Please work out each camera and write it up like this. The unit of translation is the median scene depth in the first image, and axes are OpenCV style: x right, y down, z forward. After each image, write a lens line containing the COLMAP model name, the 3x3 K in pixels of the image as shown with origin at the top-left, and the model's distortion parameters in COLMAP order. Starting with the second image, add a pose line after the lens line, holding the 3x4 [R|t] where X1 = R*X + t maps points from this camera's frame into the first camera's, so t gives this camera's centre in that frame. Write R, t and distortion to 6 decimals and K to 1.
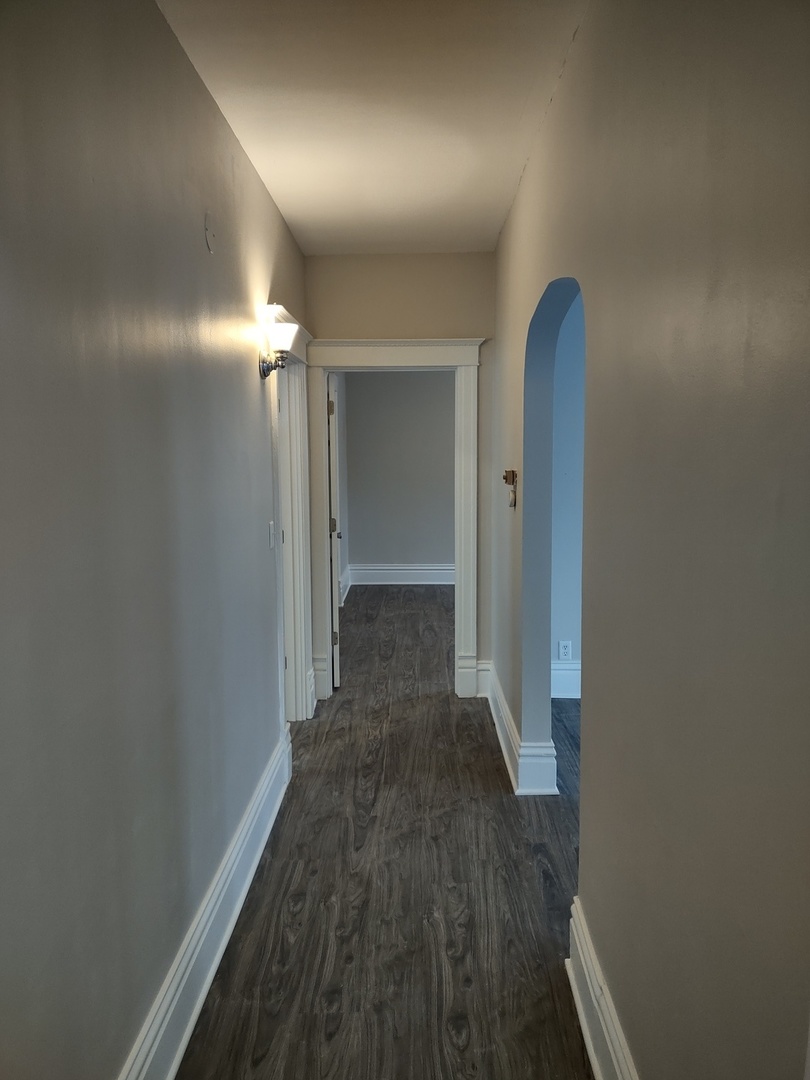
lens RADIAL K [[802.1, 0, 410.0], [0, 802.1, 534.6], [0, 0, 1]] dist [0.034859, -0.037718]
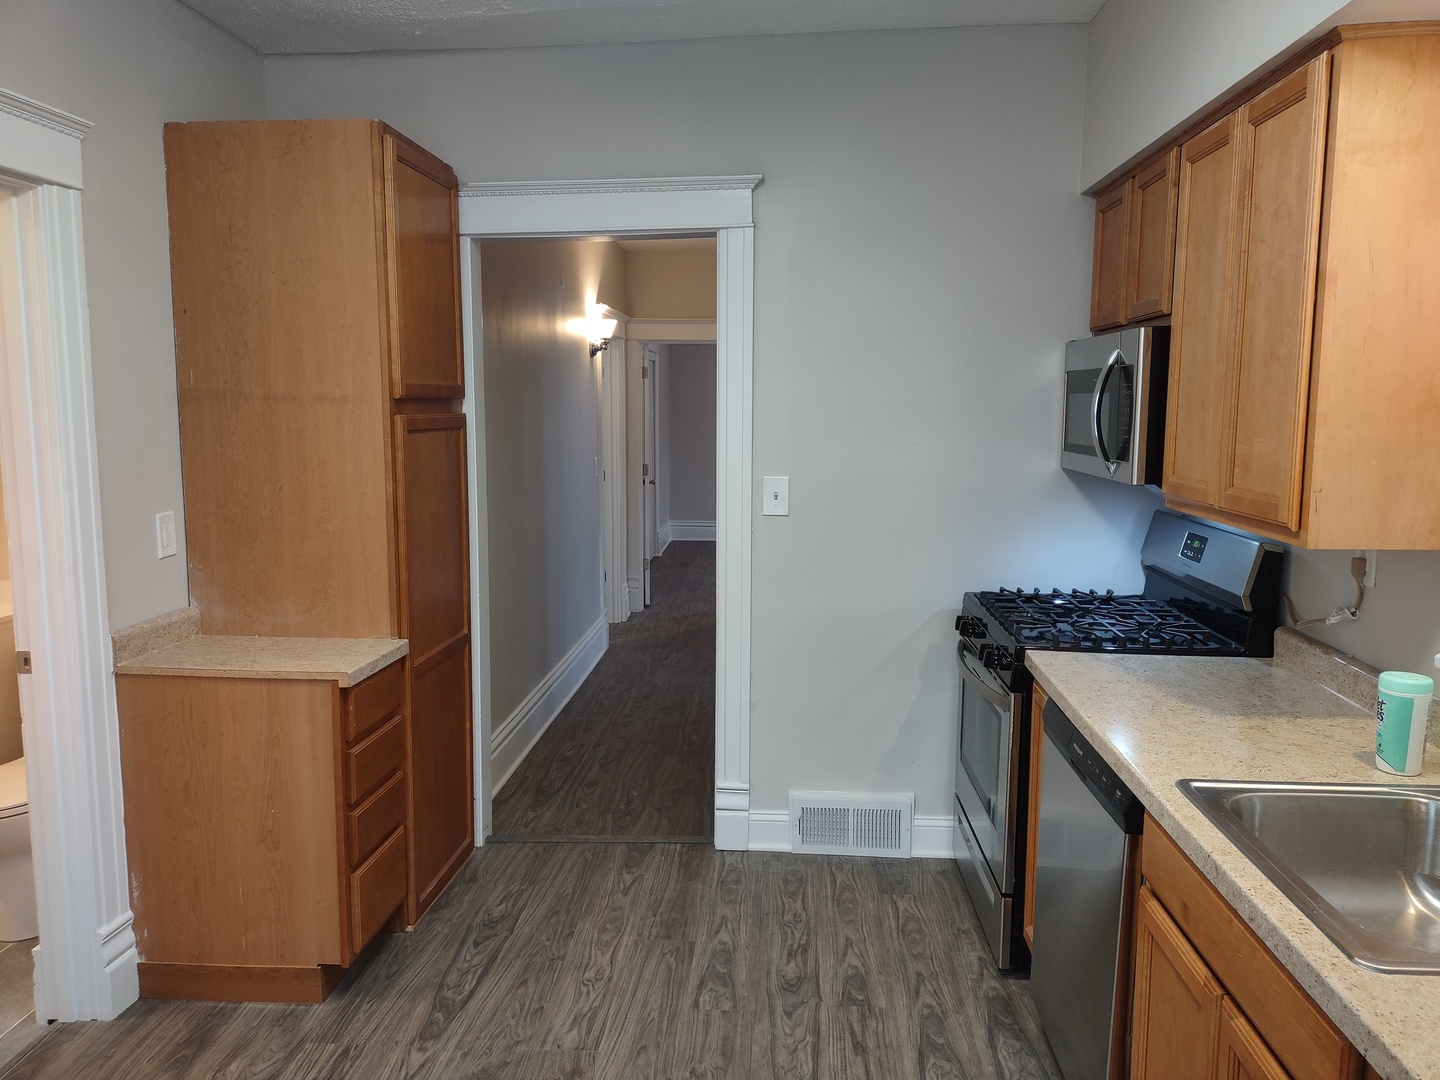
lens RADIAL K [[1069.5, 0, 741.6], [0, 1069.5, 534.0], [0, 0, 1]] dist [0.034859, -0.037718]
pose [[0.999355, 0.016383, -0.031943, 0.145826], [-0.016128, 0.999836, 0.008223, 0.100042], [0.032073, -0.007702, 0.999456, -0.877107]]
